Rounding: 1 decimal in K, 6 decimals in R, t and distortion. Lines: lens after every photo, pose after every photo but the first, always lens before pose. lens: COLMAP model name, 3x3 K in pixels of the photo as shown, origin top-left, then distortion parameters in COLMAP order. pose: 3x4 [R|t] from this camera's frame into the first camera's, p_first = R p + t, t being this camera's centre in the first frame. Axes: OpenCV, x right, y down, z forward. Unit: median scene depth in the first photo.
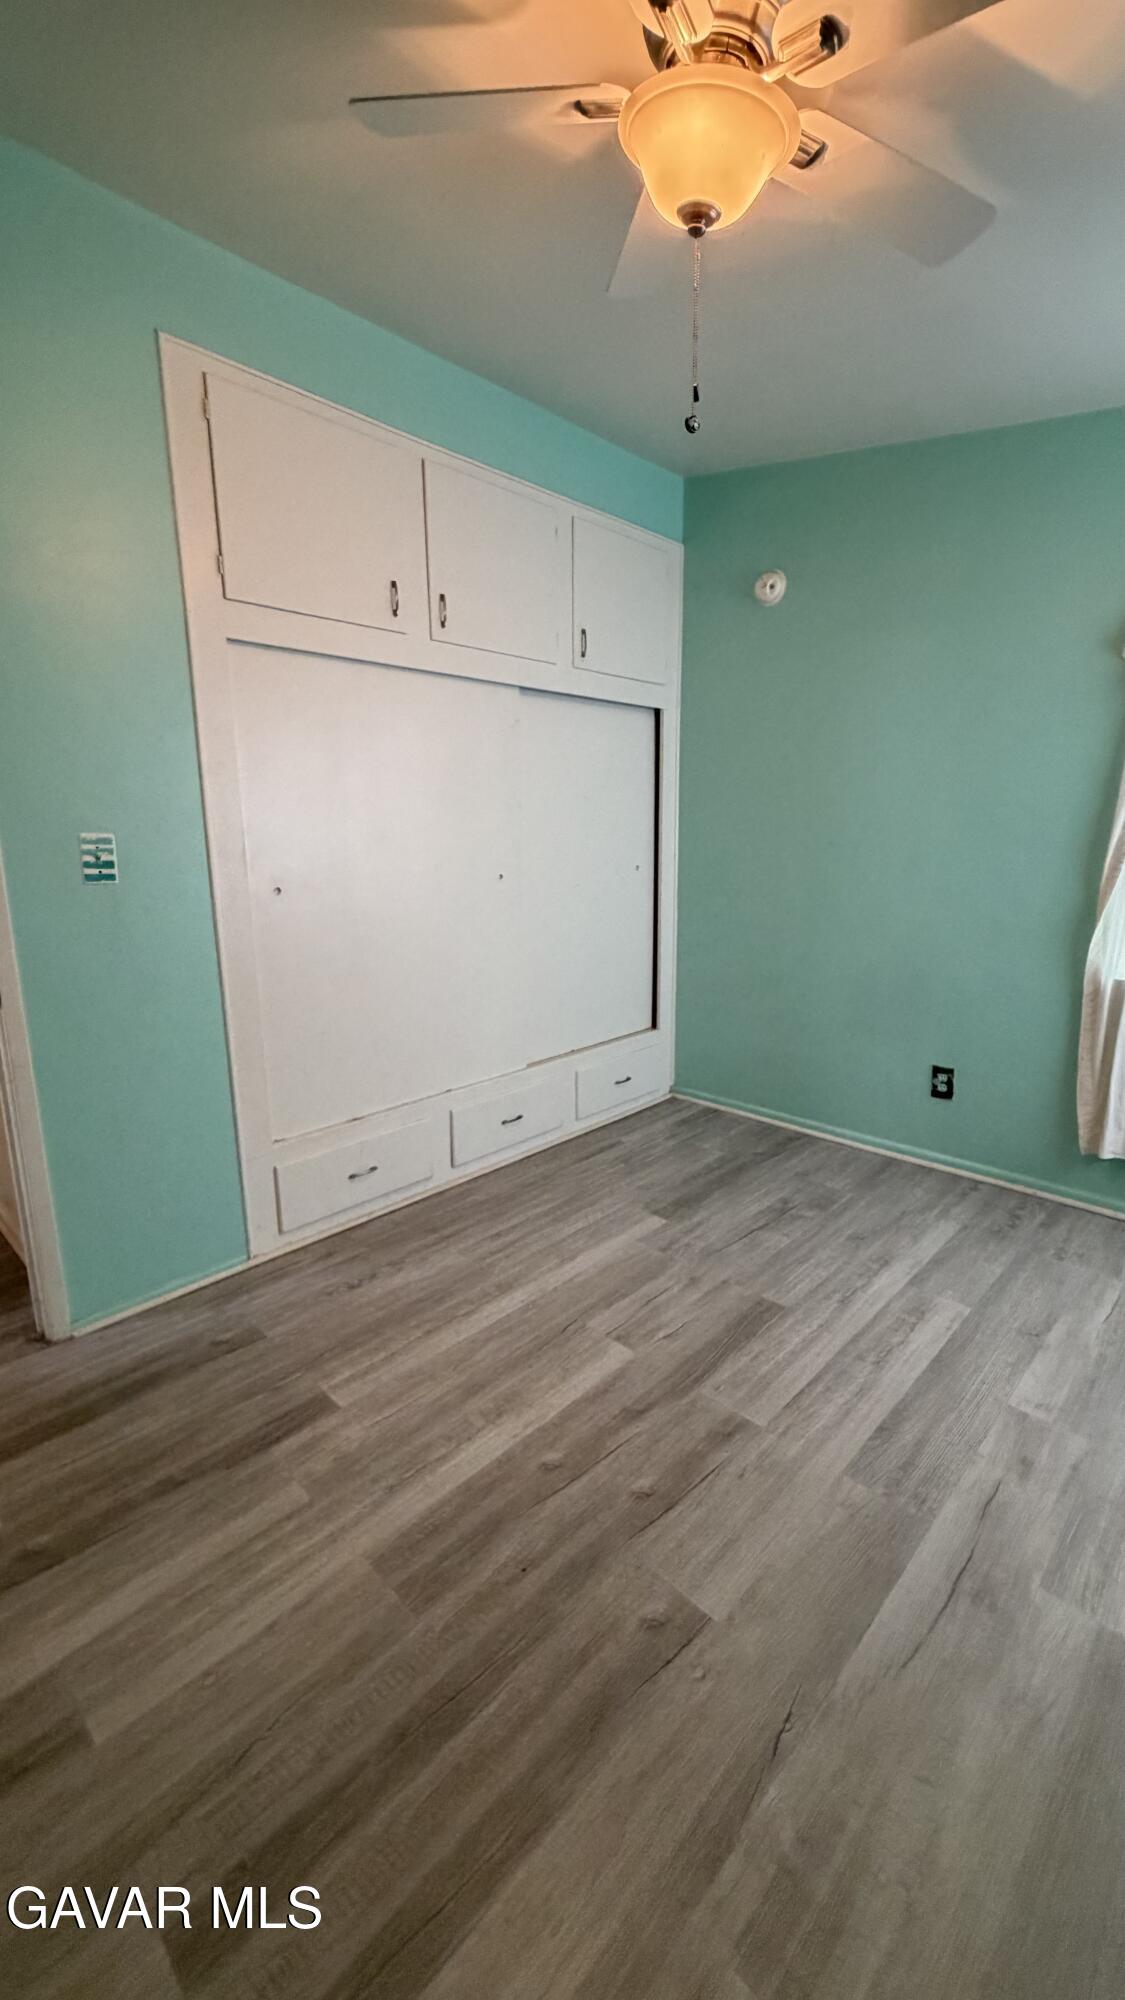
lens RADIAL K [[801.0, 0, 561.3], [0, 801.0, 999.9], [0, 0, 1]] dist [0.001527, 0.000158]
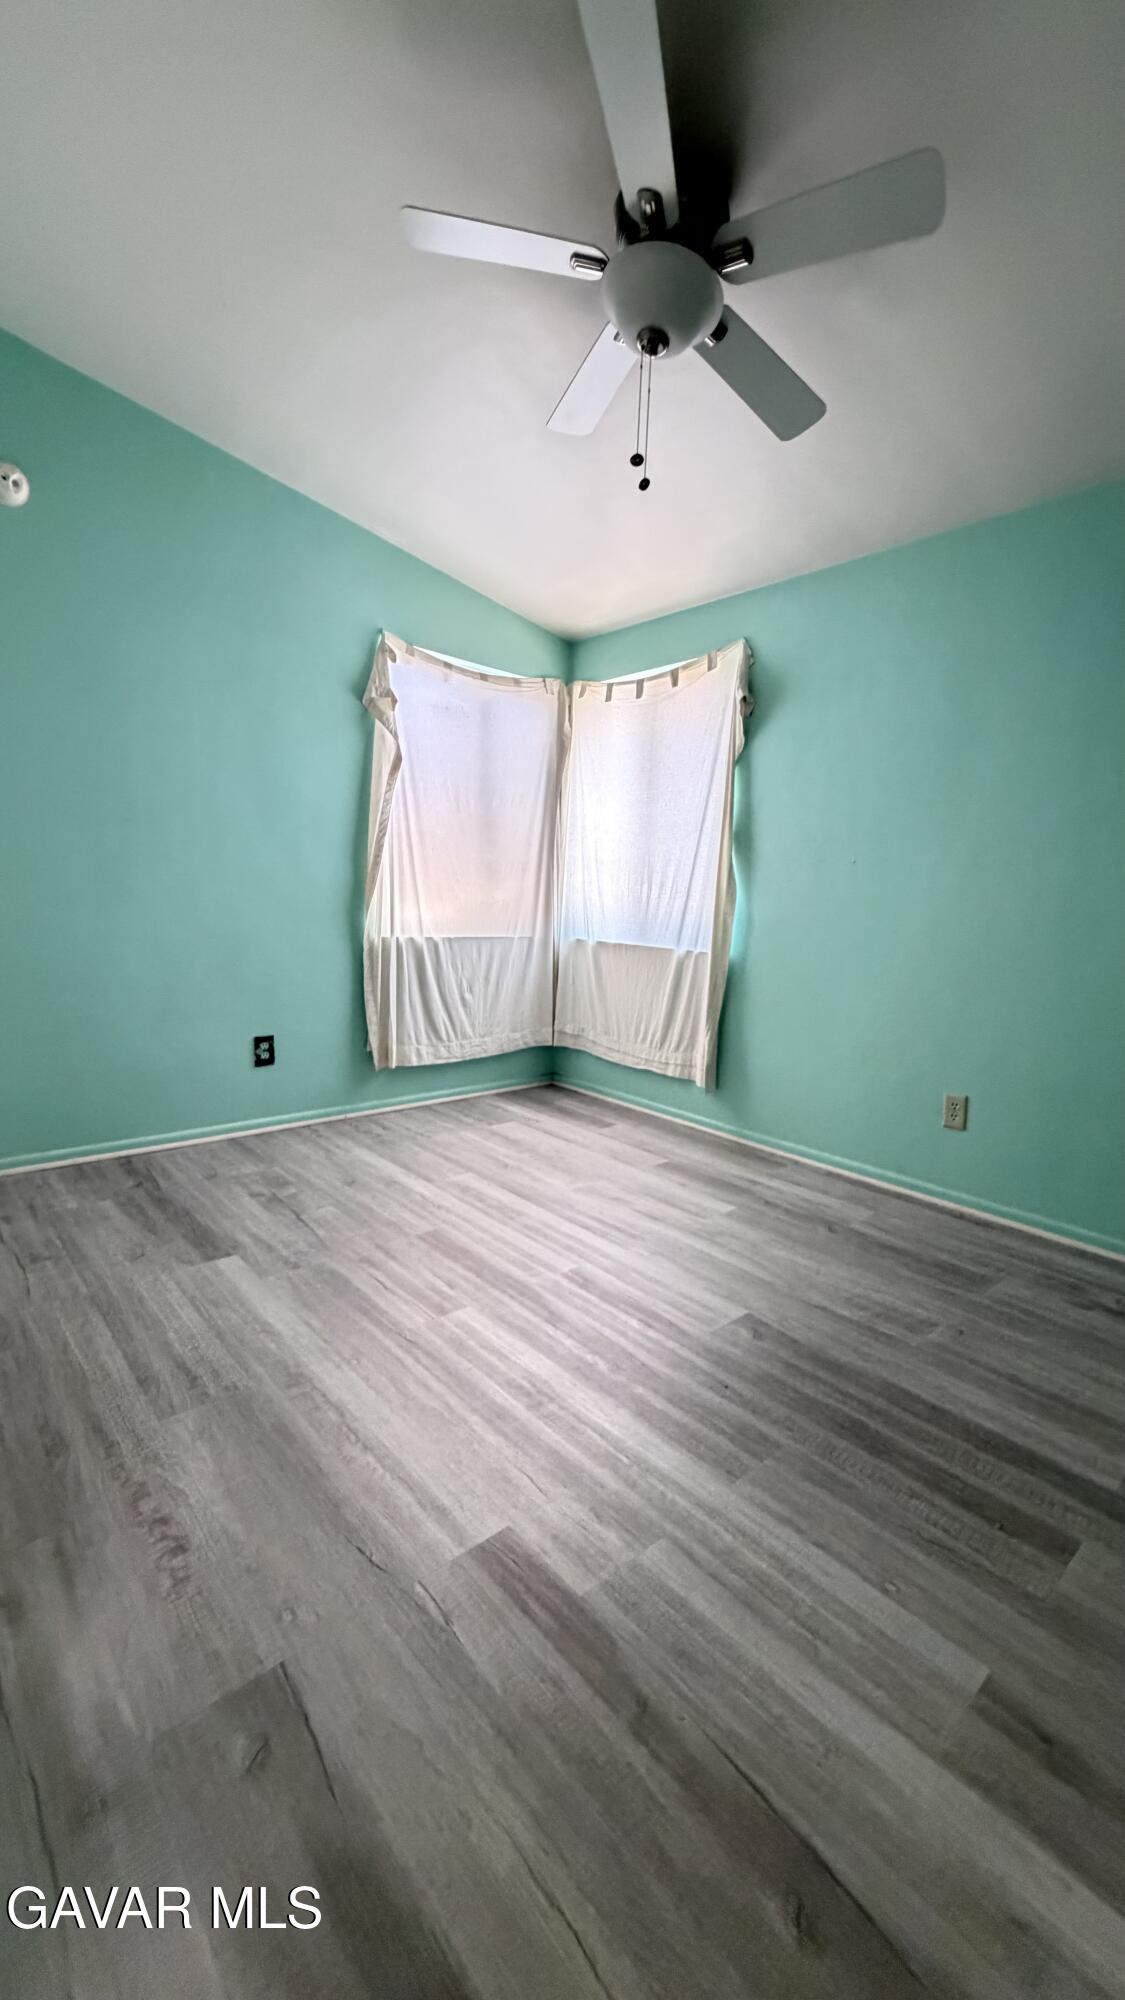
lens RADIAL K [[801.0, 0, 561.8], [0, 801.0, 1000.0], [0, 0, 1]] dist [0.001527, 0.000158]
pose [[0.070848, -0.117702, 0.990518, -0.677723], [0.165181, 0.980688, 0.104719, -0.013823], [-0.983715, 0.156195, 0.088922, 0.597388]]
